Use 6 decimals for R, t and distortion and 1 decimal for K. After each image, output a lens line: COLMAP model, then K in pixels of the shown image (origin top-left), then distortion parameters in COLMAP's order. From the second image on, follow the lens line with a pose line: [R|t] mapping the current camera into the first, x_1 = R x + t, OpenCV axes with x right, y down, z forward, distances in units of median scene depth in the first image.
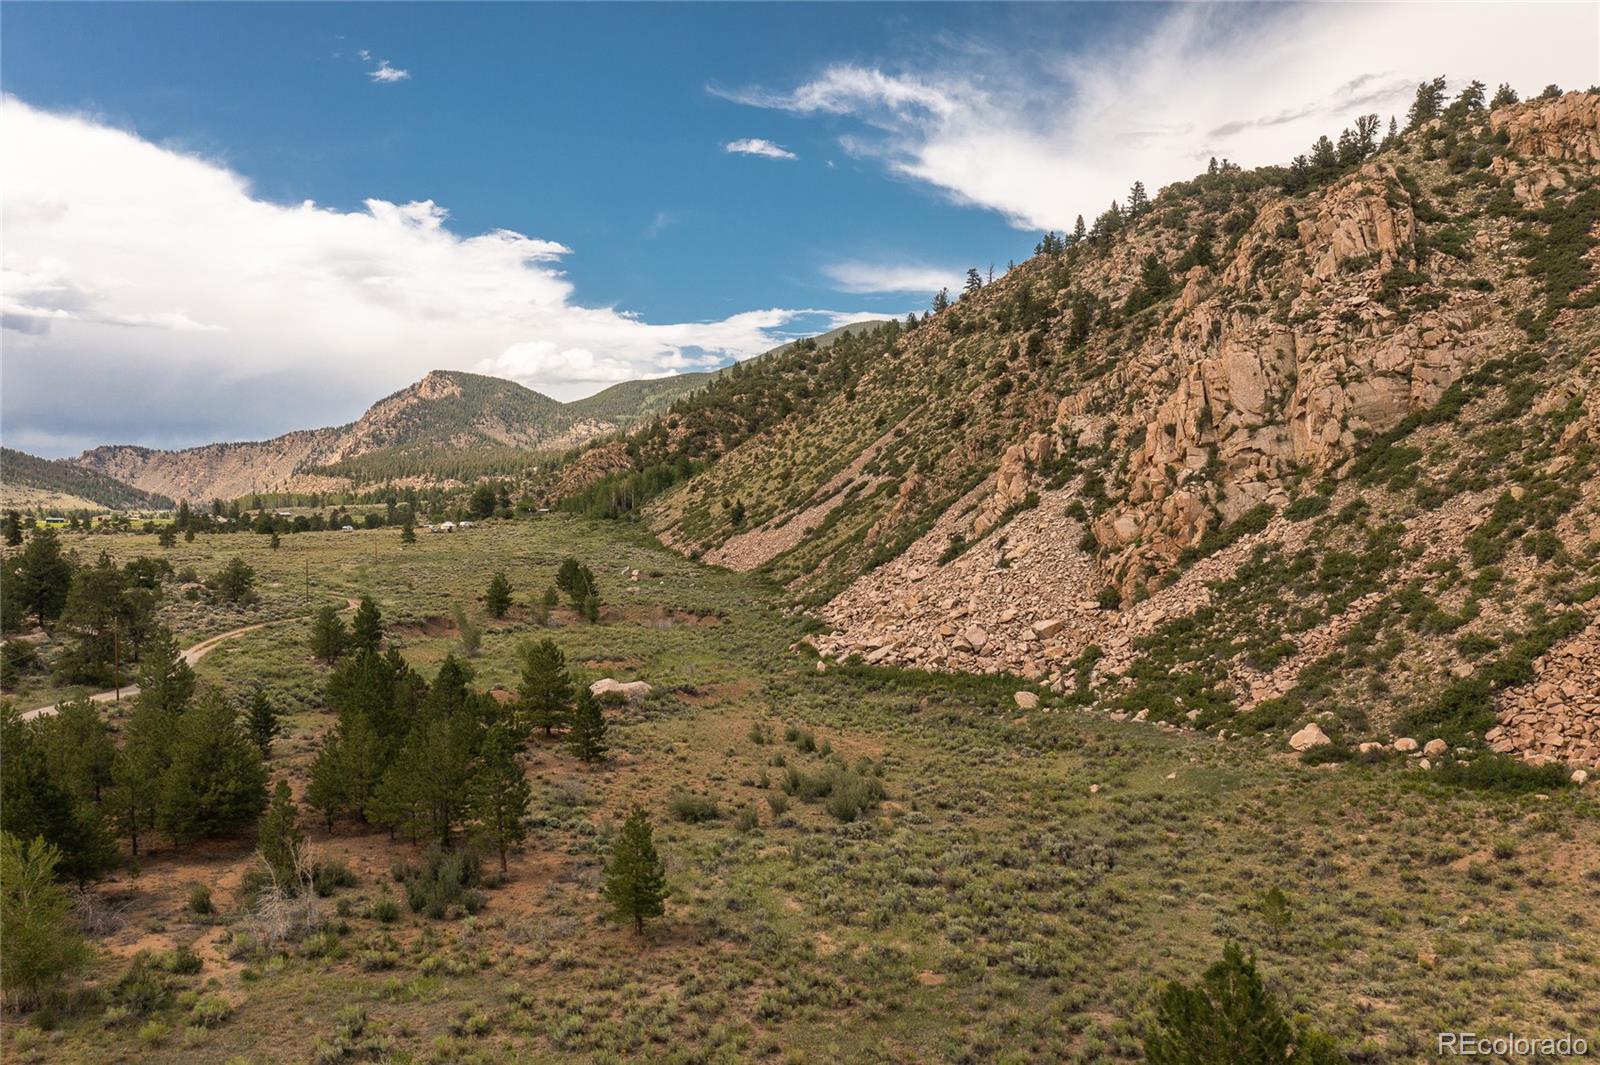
lens RADIAL K [[1301.5, 0, 801.0], [0, 1301.5, 462.6], [0, 0, 1]] dist [0.015387, 0.012942]
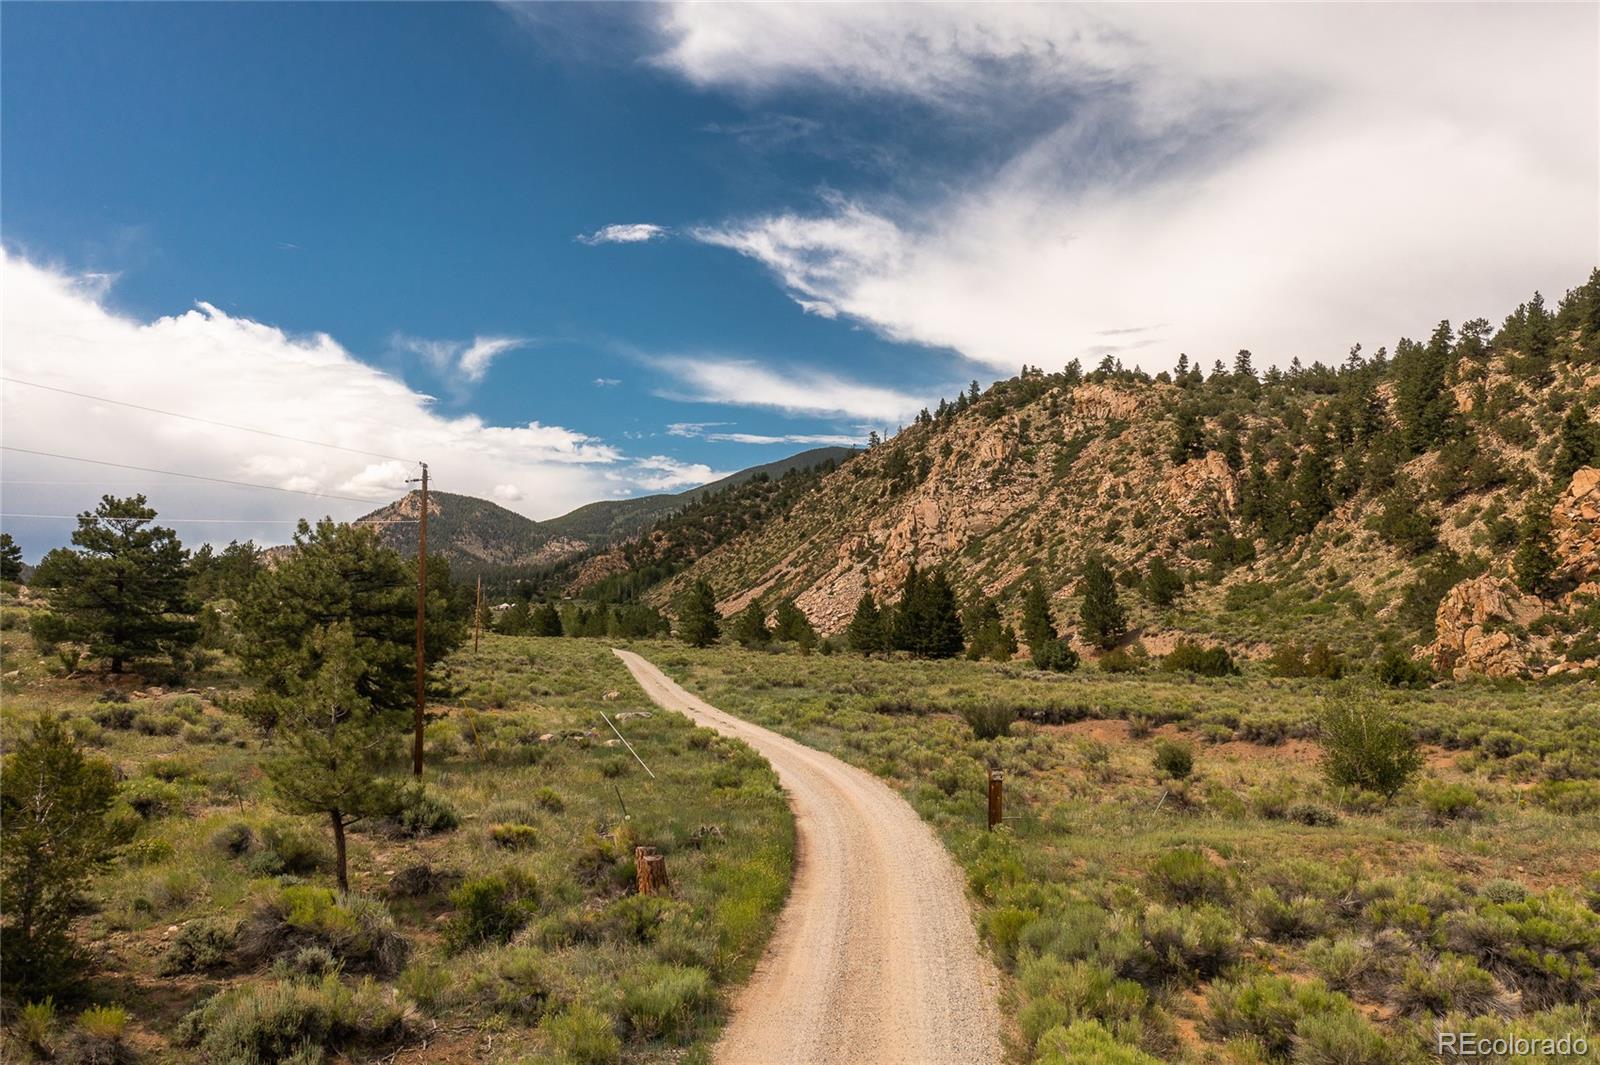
lens RADIAL K [[1301.5, 0, 801.0], [0, 1301.5, 462.6], [0, 0, 1]] dist [0.015387, 0.012942]
pose [[0.999538, 0.011746, 0.028018, 0.016365], [-0.009086, 0.995601, -0.093254, 0.028686], [-0.028990, 0.092957, 0.995248, -0.588868]]
